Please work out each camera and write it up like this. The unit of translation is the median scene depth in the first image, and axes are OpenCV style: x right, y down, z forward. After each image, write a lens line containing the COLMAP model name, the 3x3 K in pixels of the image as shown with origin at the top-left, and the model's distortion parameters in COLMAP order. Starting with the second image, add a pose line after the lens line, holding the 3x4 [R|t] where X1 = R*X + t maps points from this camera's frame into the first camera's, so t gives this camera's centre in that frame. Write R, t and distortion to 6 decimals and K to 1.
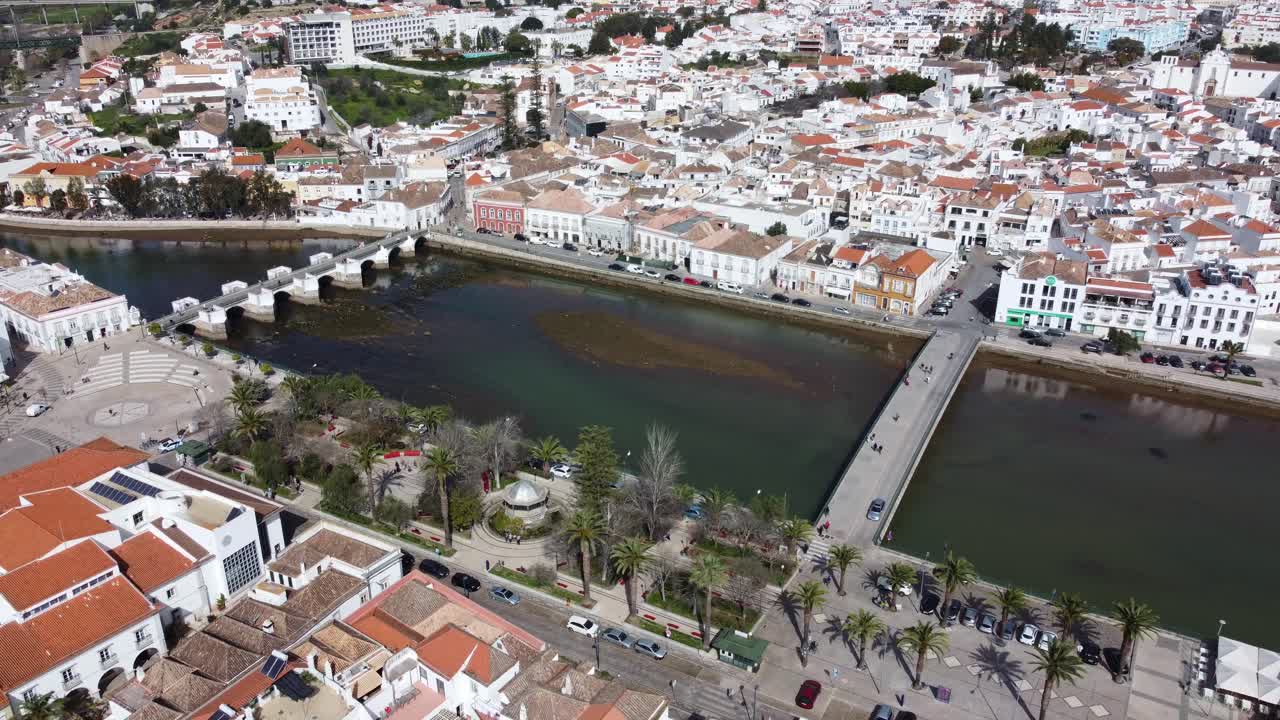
lens RADIAL K [[1002.4, 0, 640.0], [0, 1002.4, 360.0], [0, 0, 1]] dist [-0.004975, 0.000202]
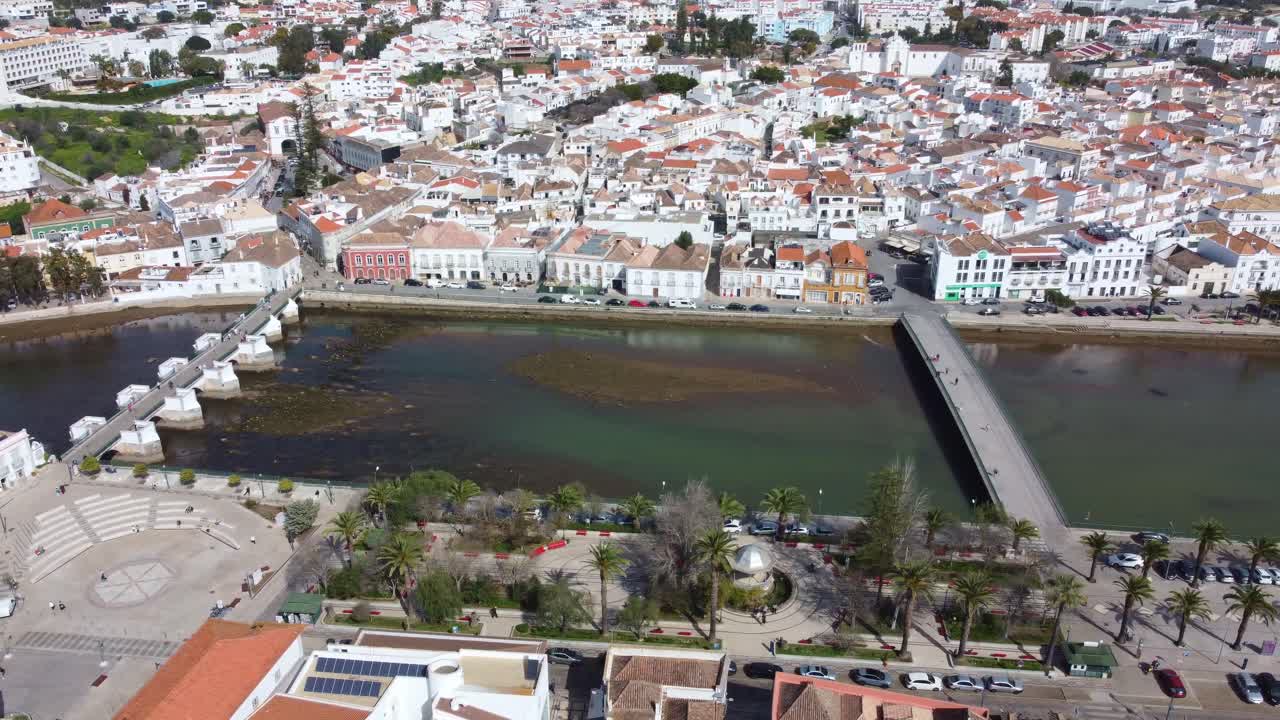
lens RADIAL K [[1002.4, 0, 640.0], [0, 1002.4, 360.0], [0, 0, 1]] dist [-0.004975, 0.000202]
pose [[0.917346, -0.164856, 0.362353, -0.277722], [0.165745, 0.985746, 0.028870, -0.048054], [-0.361947, 0.033574, 0.931594, 0.100040]]
